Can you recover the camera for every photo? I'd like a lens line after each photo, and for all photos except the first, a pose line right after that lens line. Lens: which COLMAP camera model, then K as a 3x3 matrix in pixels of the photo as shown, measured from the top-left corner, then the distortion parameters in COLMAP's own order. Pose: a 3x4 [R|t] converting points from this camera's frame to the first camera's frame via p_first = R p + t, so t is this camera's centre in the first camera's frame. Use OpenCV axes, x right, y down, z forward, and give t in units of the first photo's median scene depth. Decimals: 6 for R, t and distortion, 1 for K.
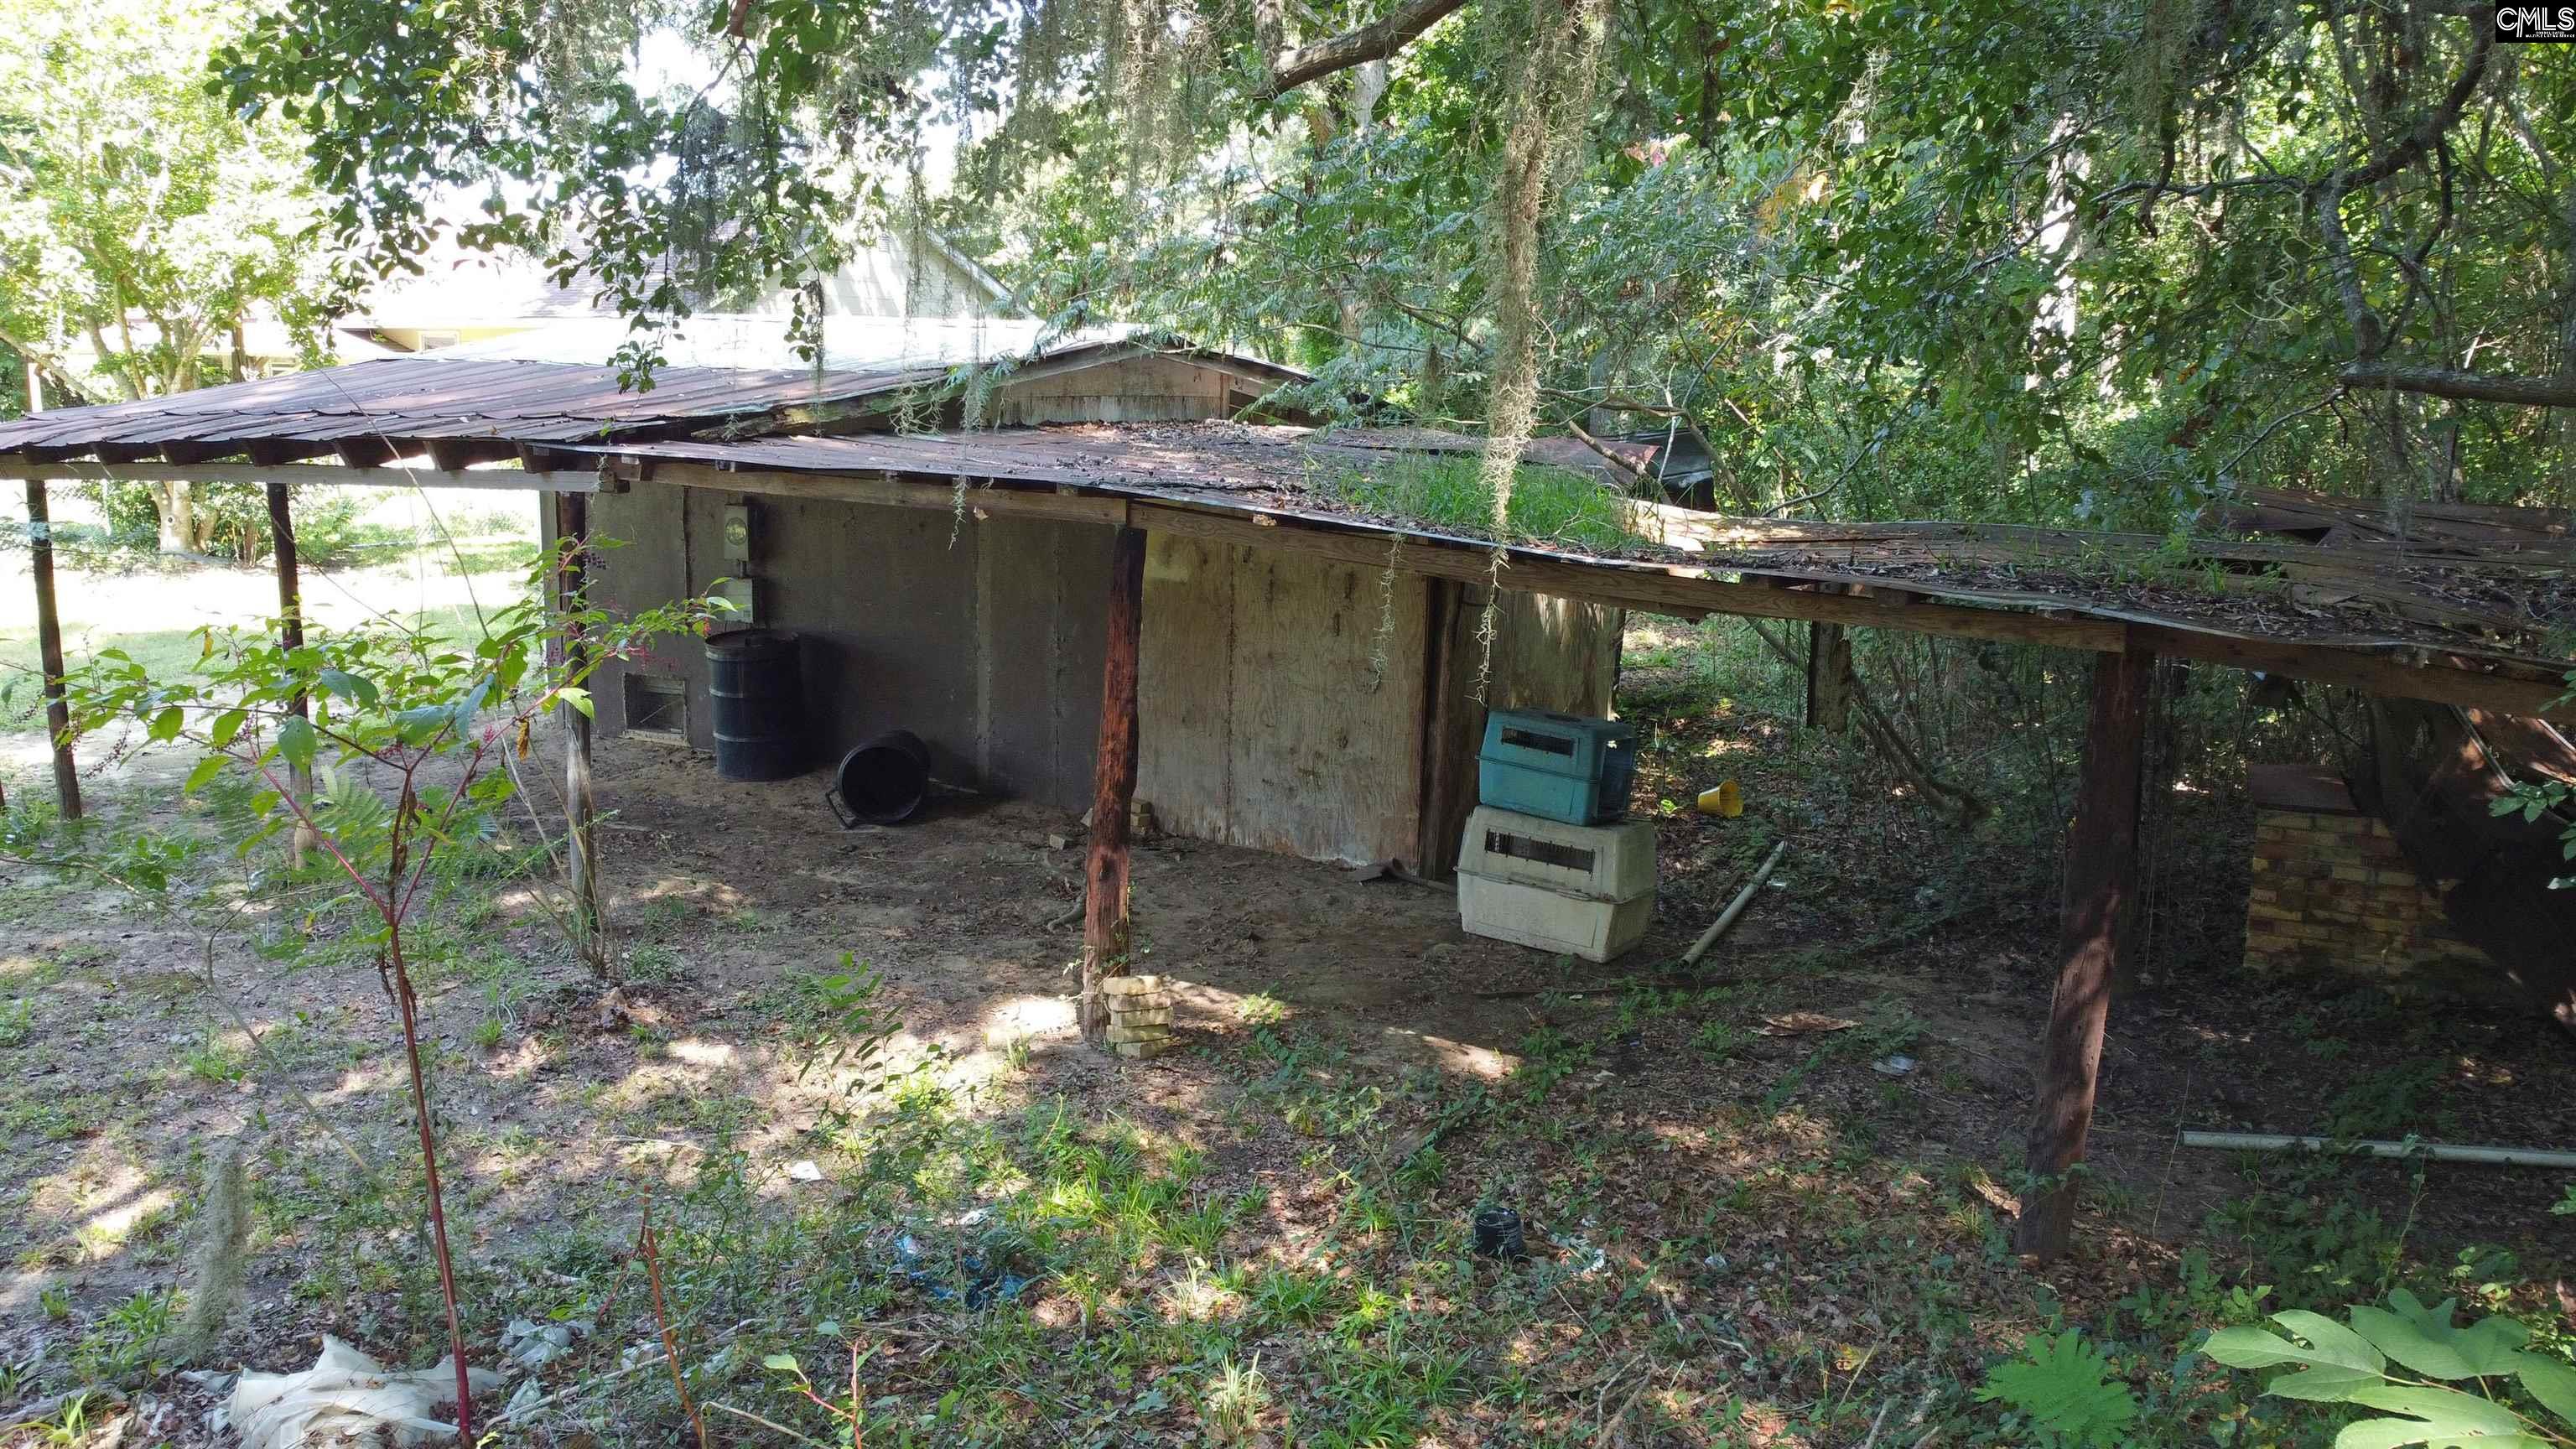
lens RADIAL K [[1954.9, 0, 1288.0], [0, 1954.9, 724.5], [0, 0, 1]] dist [0.008521, -0.002441]
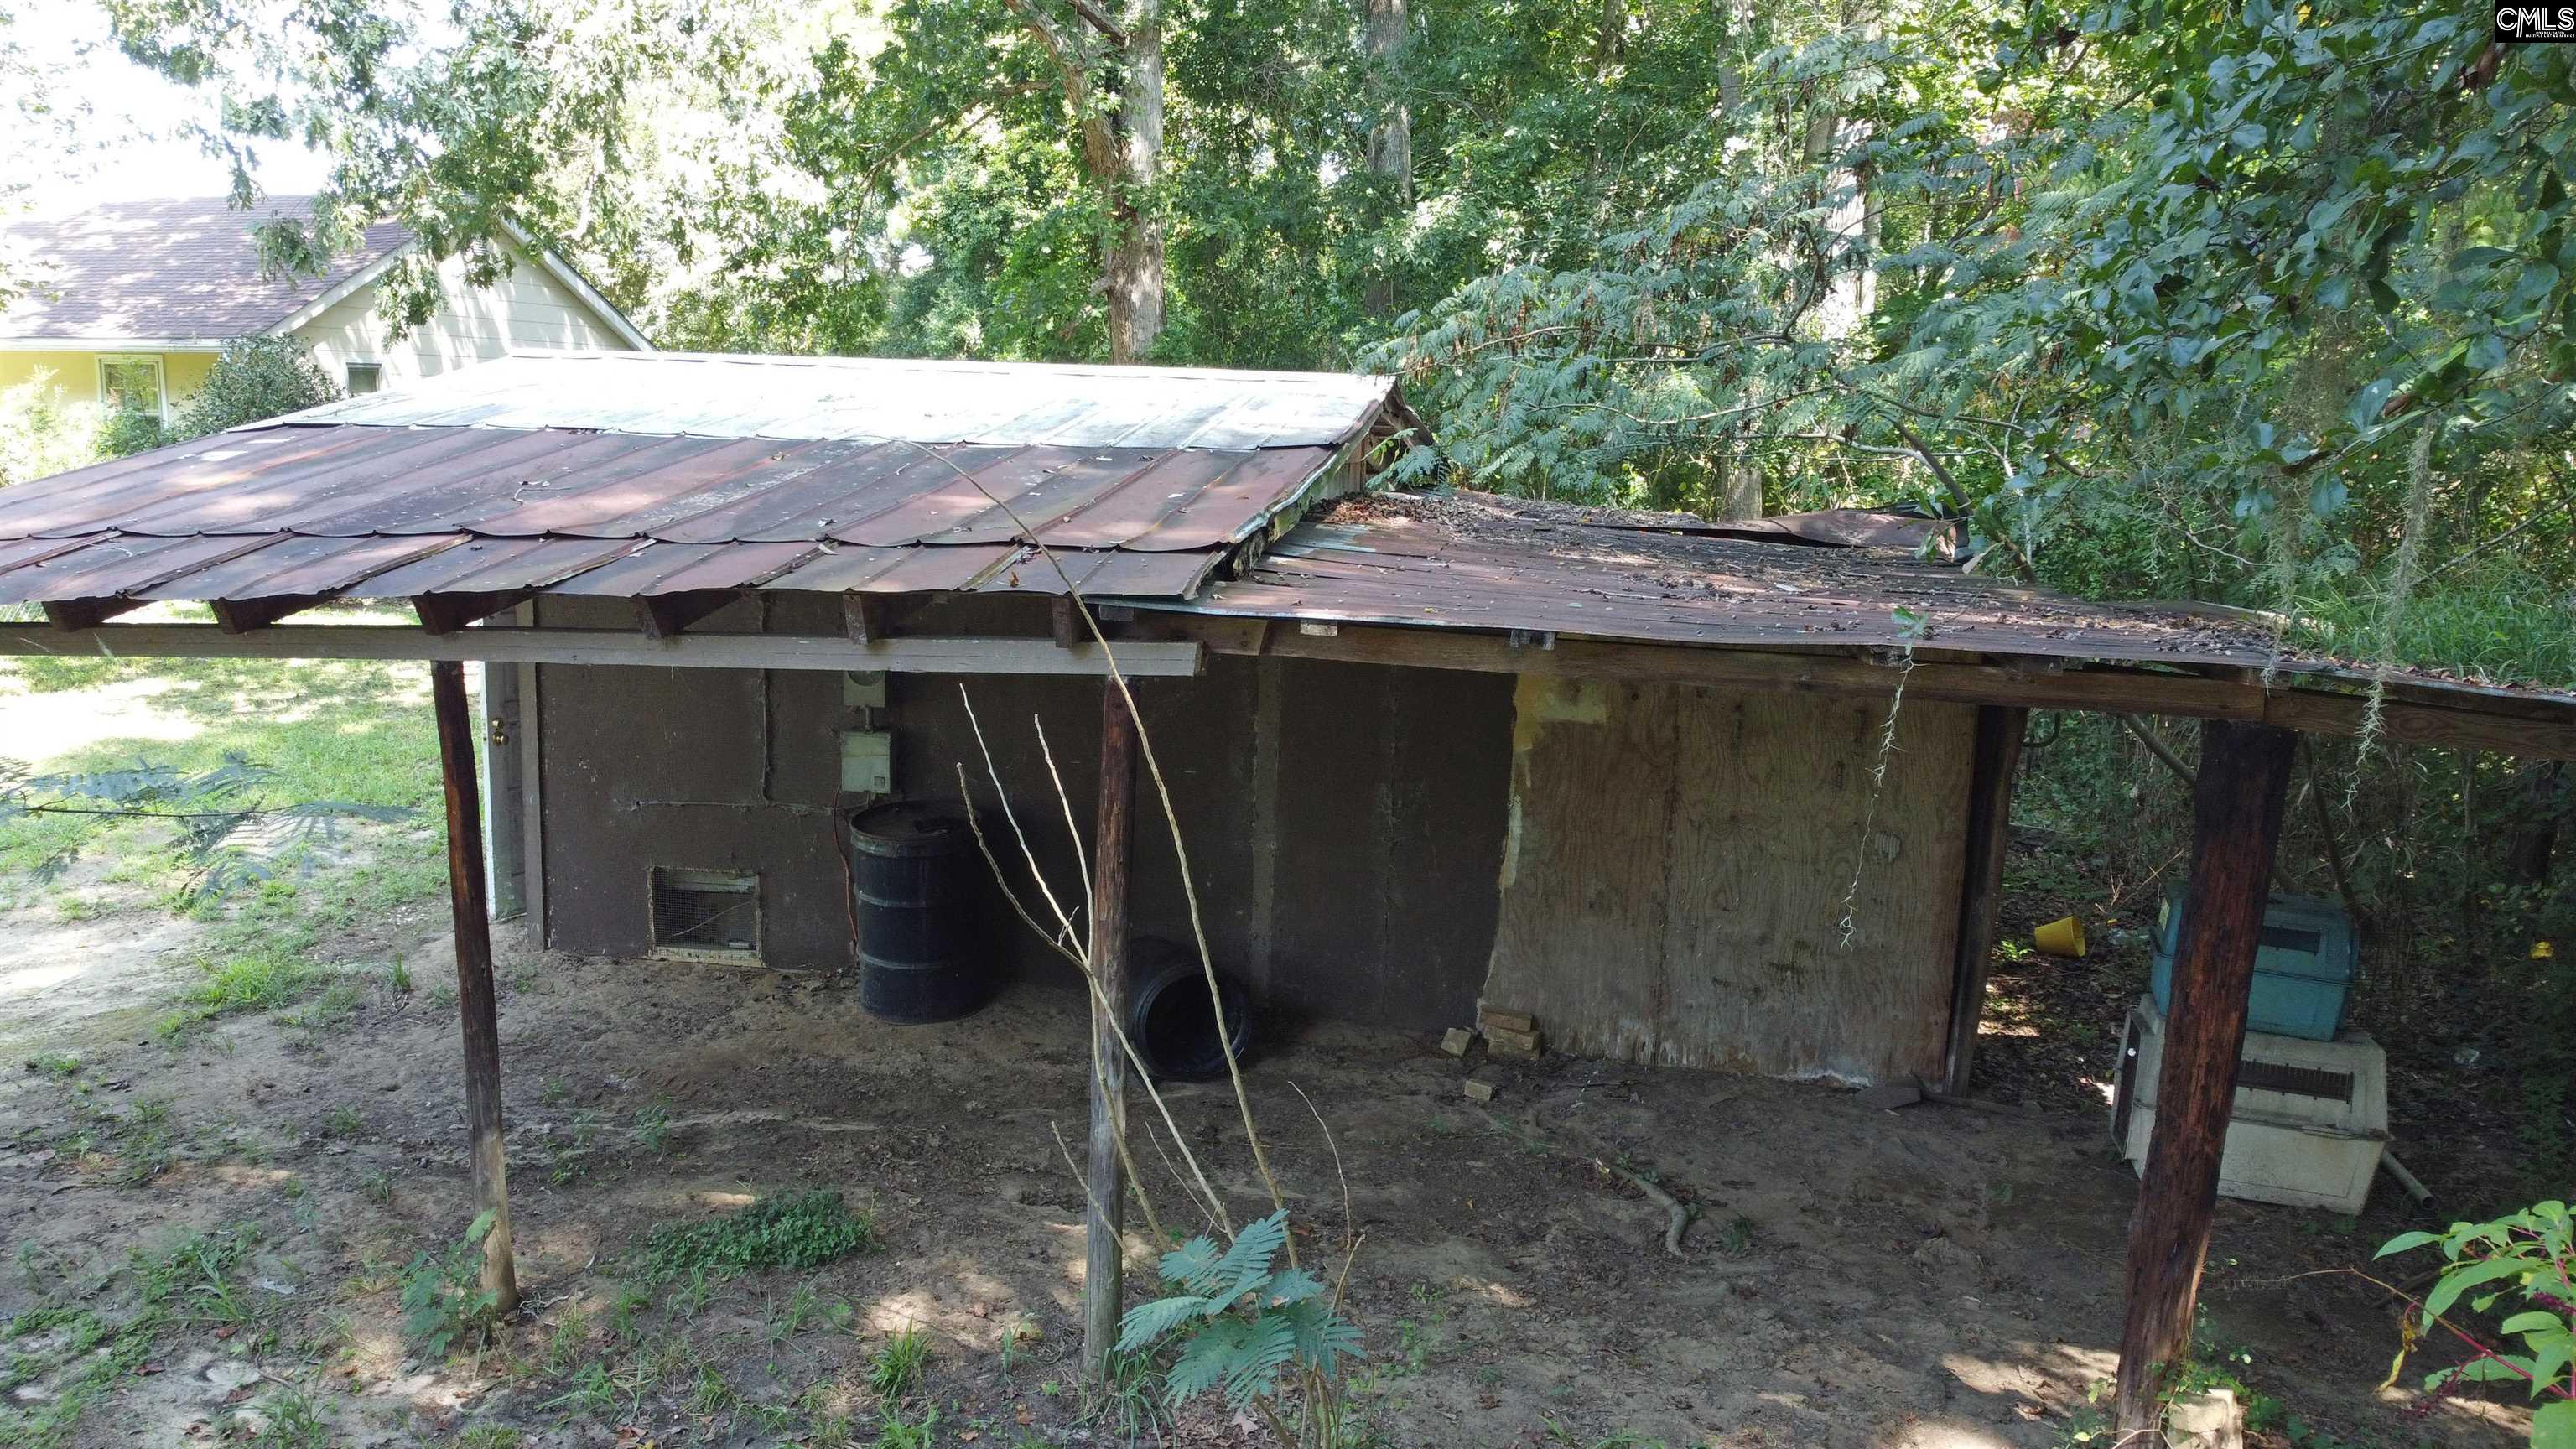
lens RADIAL K [[1954.9, 0, 1288.0], [0, 1954.9, 724.5], [0, 0, 1]] dist [0.008521, -0.002441]
pose [[0.959121, -0.049482, 0.278636, -0.372441], [0.052687, 0.998603, -0.004019, -0.075110], [-0.278048, 0.018535, 0.960388, 0.306972]]
